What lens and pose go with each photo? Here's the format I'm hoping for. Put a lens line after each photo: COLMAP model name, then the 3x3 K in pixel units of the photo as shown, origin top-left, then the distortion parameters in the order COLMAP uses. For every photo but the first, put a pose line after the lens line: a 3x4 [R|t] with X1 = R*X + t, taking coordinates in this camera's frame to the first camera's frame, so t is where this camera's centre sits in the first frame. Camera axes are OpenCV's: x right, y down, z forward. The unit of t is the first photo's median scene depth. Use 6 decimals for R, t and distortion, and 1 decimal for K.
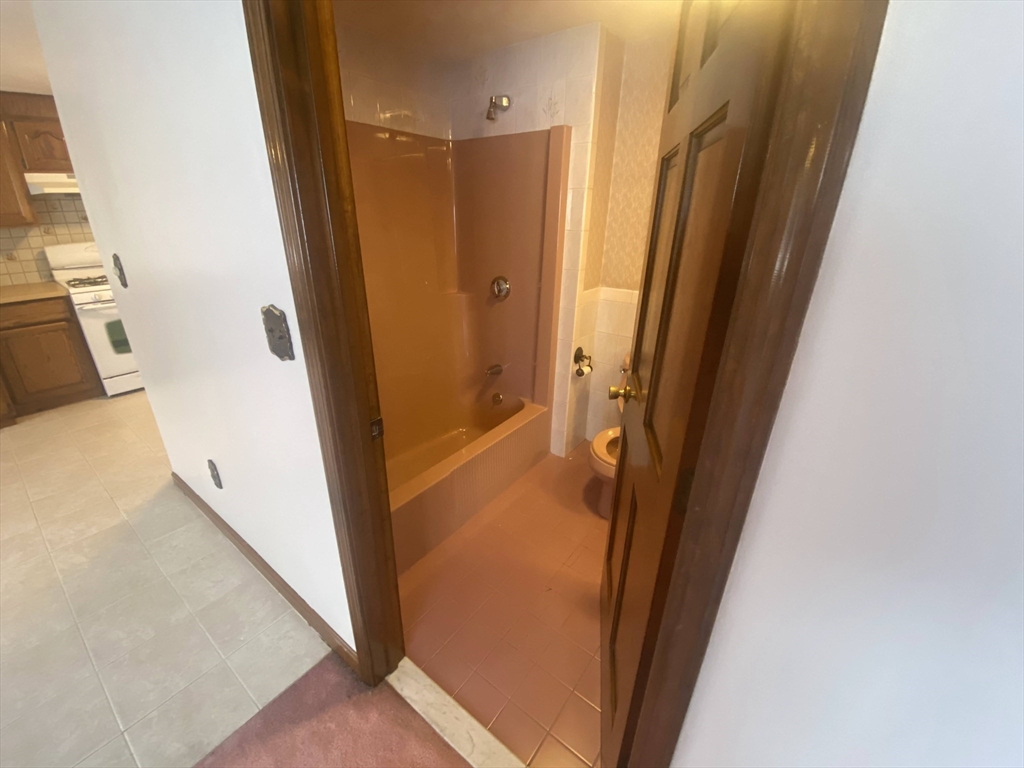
lens RADIAL K [[417.2, 0, 505.8], [0, 417.2, 391.6], [0, 0, 1]] dist [0.003679, -0.011202]
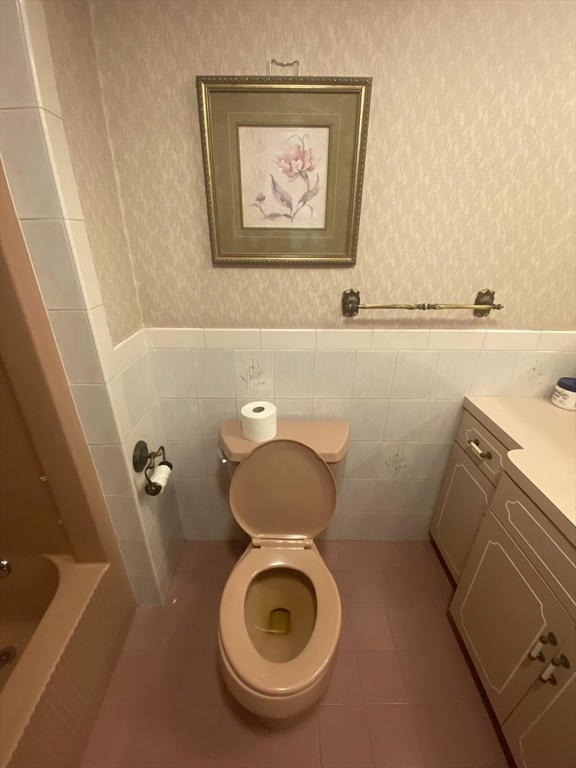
lens RADIAL K [[312.9, 0, 289.2], [0, 312.9, 390.6], [0, 0, 1]] dist [0.003679, -0.011202]
pose [[0.791501, -0.264652, 0.550895, 0.133051], [0.244877, 0.963192, 0.110893, -0.180143], [-0.559966, 0.047129, 0.827174, 0.574875]]
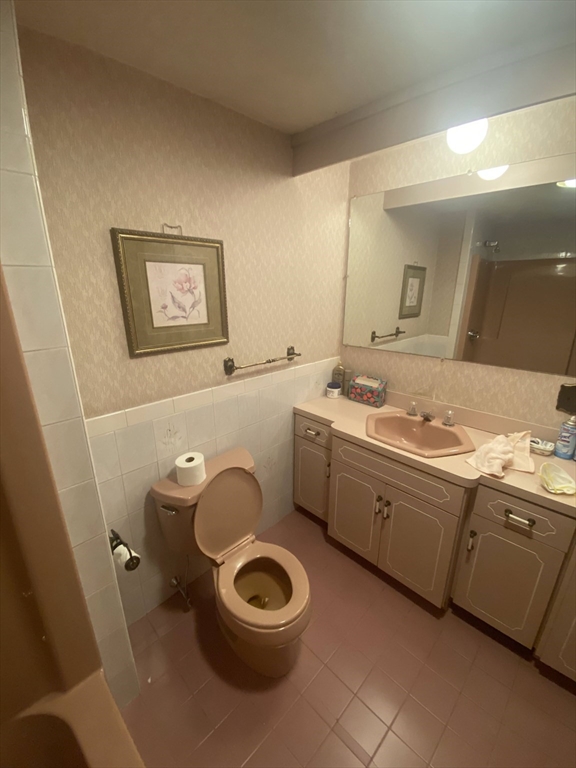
lens RADIAL K [[312.9, 0, 286.8], [0, 312.9, 381.6], [0, 0, 1]] dist [0.003679, -0.011202]
pose [[0.116471, -0.302422, 0.946031, -0.151038], [0.388022, 0.890670, 0.236953, -0.313709], [-0.914261, 0.339483, 0.221083, 0.641778]]
